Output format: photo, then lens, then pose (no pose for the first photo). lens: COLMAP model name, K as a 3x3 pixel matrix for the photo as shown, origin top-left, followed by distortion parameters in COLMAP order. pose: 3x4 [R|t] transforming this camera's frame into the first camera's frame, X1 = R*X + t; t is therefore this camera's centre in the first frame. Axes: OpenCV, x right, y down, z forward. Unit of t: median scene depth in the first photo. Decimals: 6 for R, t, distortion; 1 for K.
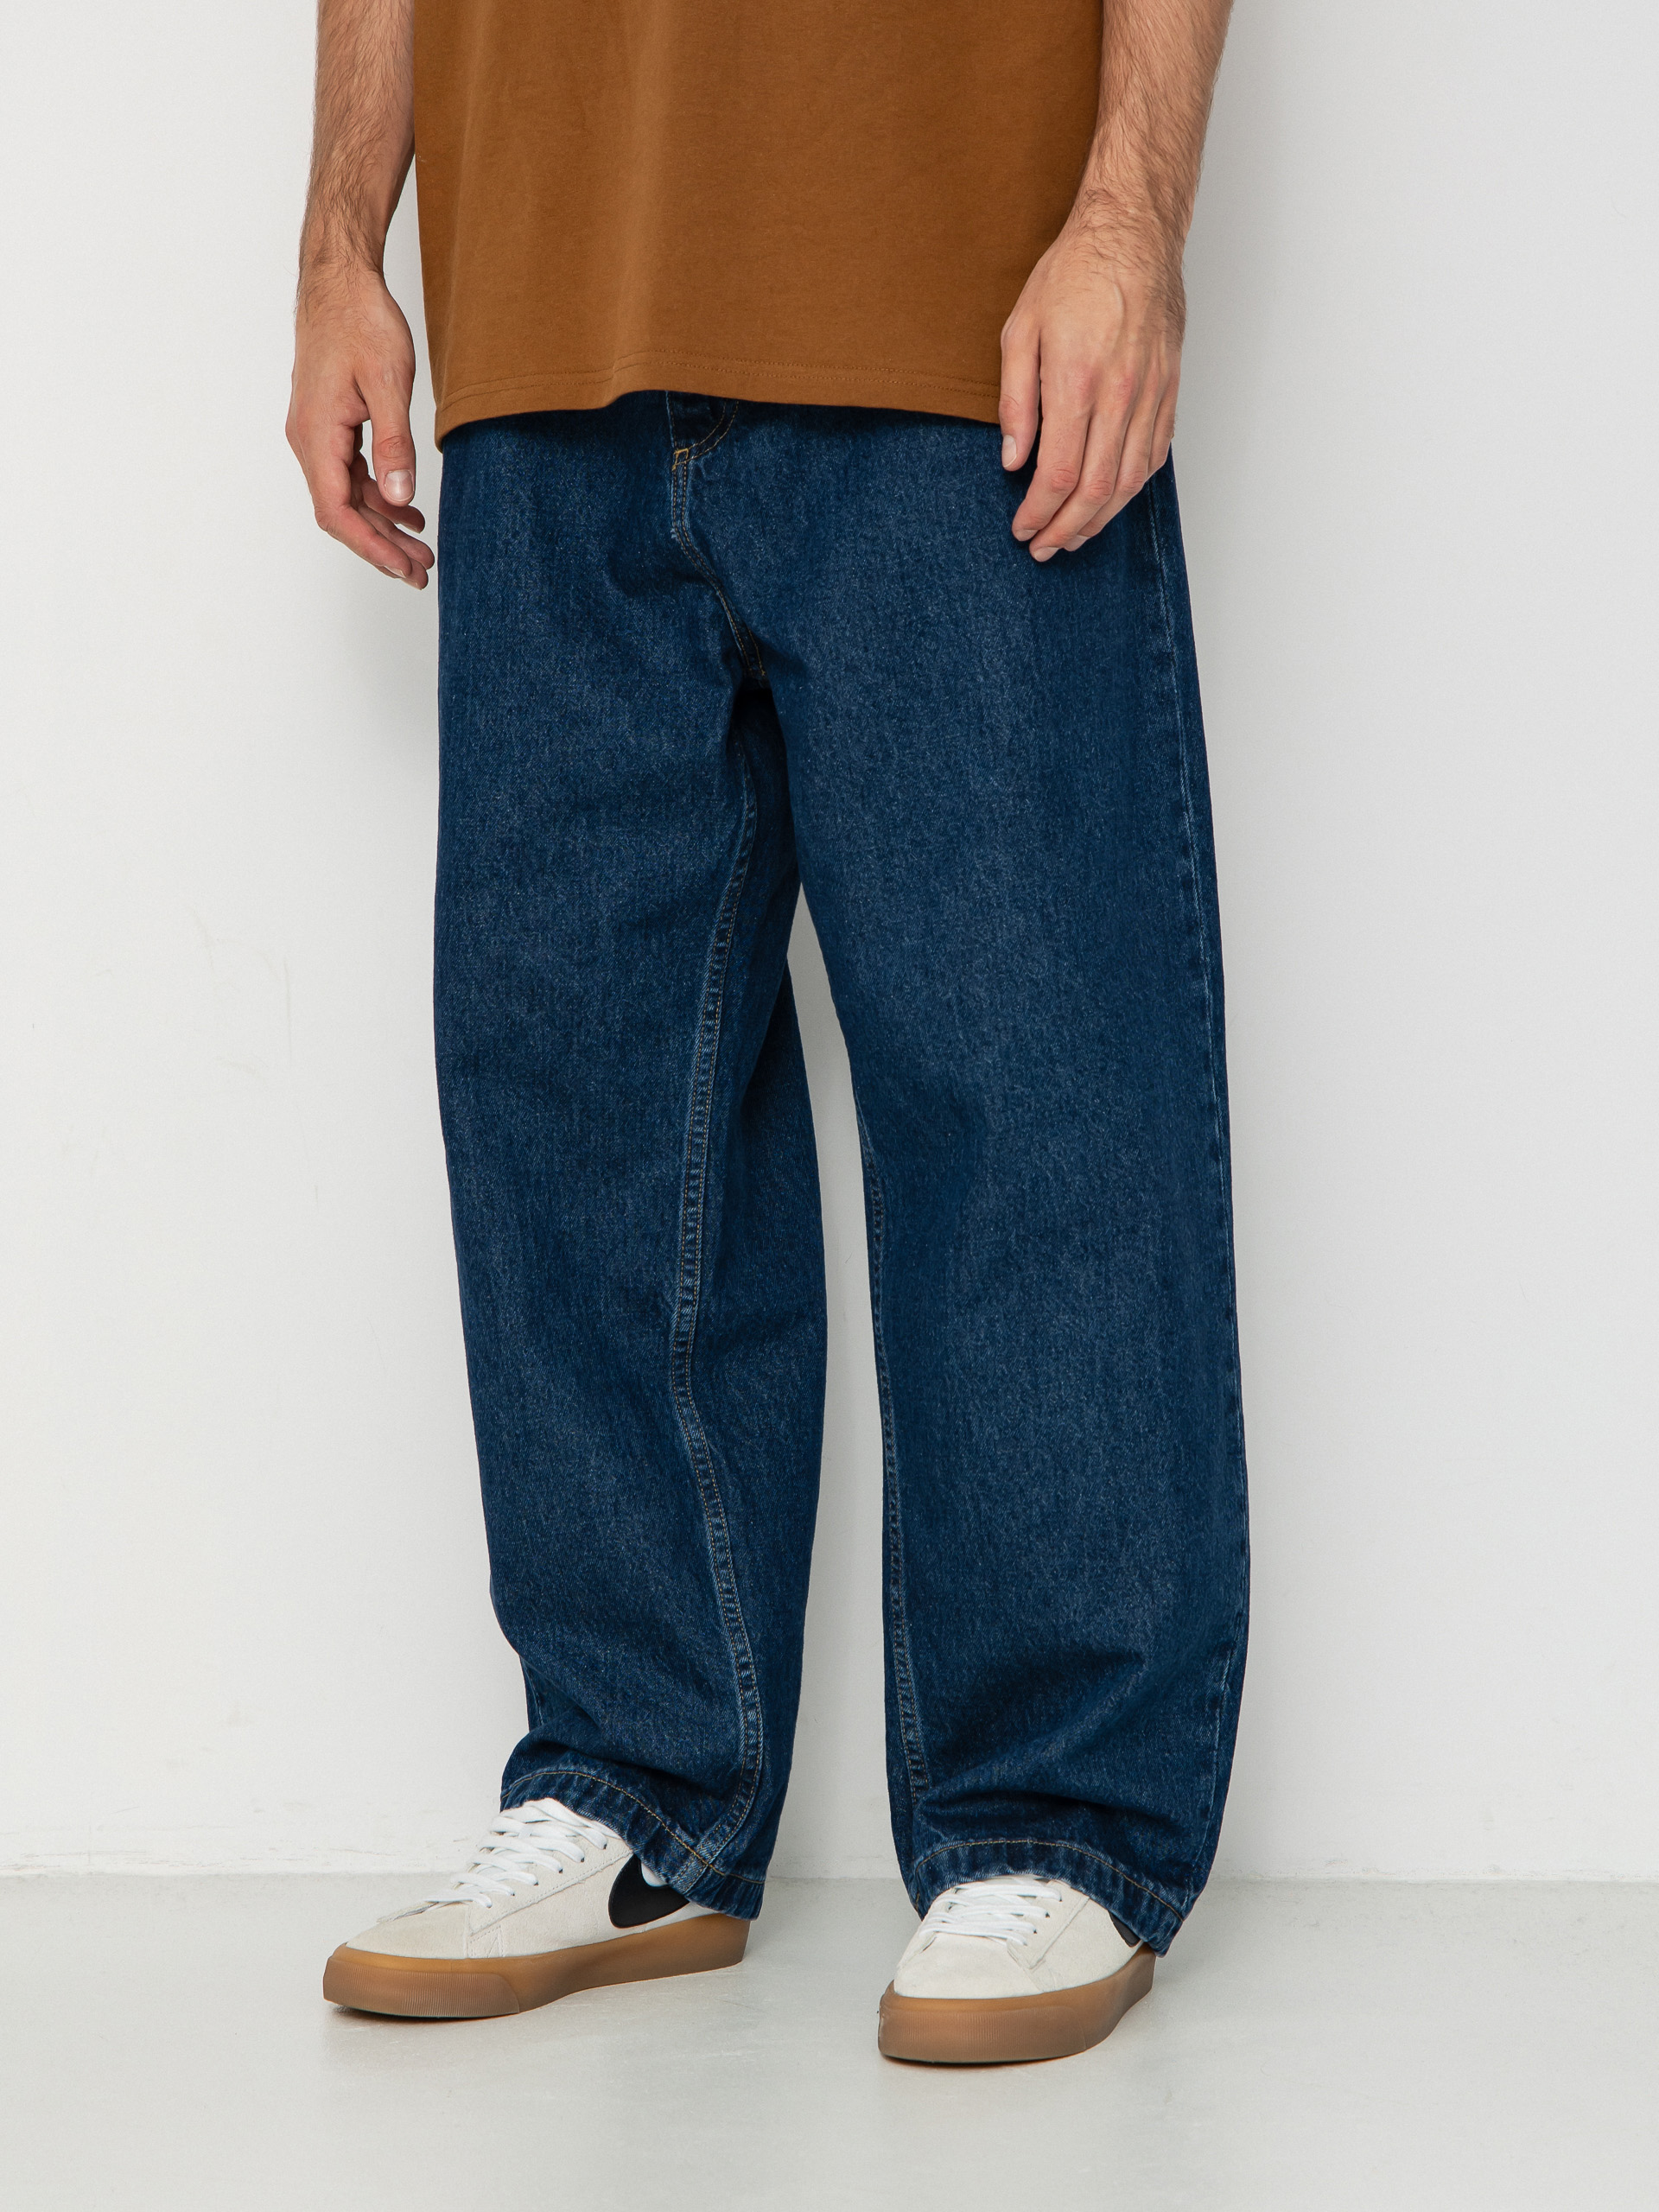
lens RADIAL K [[4916.6, 0, 829.5], [0, 4916.6, 1106.0], [0, 0, 1]] dist [-0.024339, -0.268290]
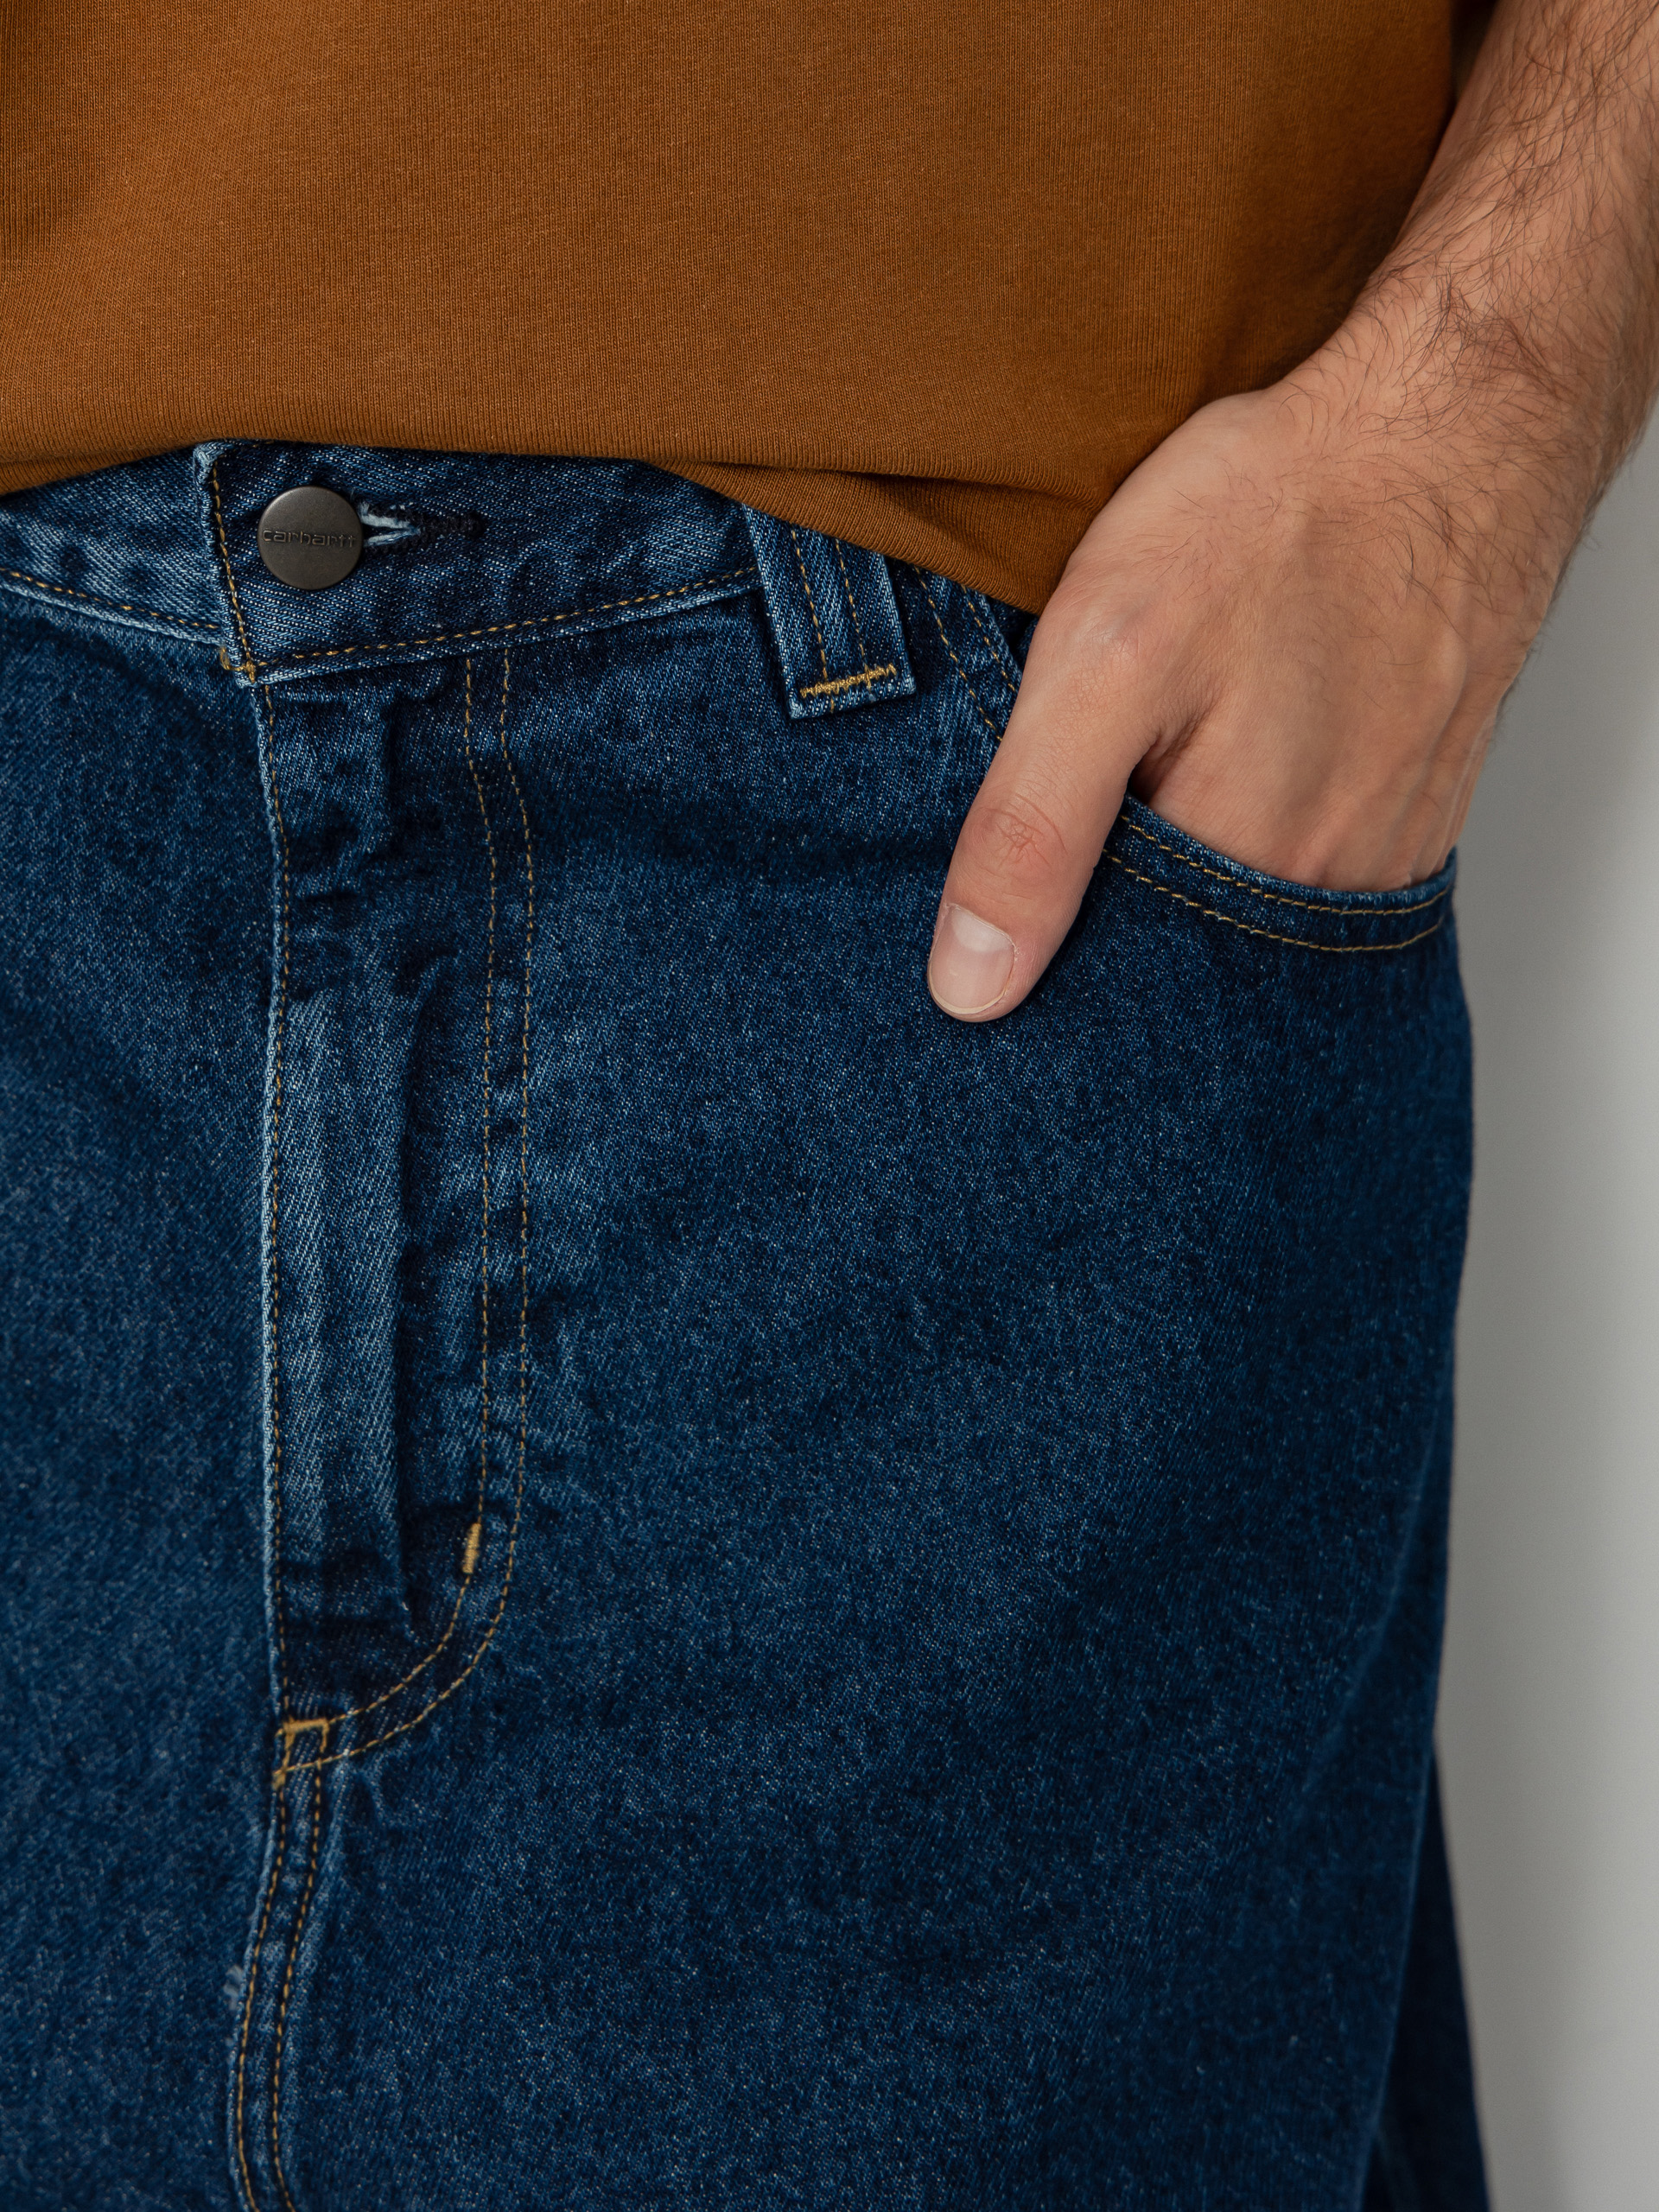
lens RADIAL K [[3896.2, 0, 829.5], [0, 3896.2, 1106.0], [0, 0, 1]] dist [-0.270319, 0.042774]
pose [[0.990357, -0.006282, -0.138396, 0.036336], [-0.045416, 0.929048, -0.367161, -0.081982], [0.130883, 0.369905, 0.919804, 0.765058]]
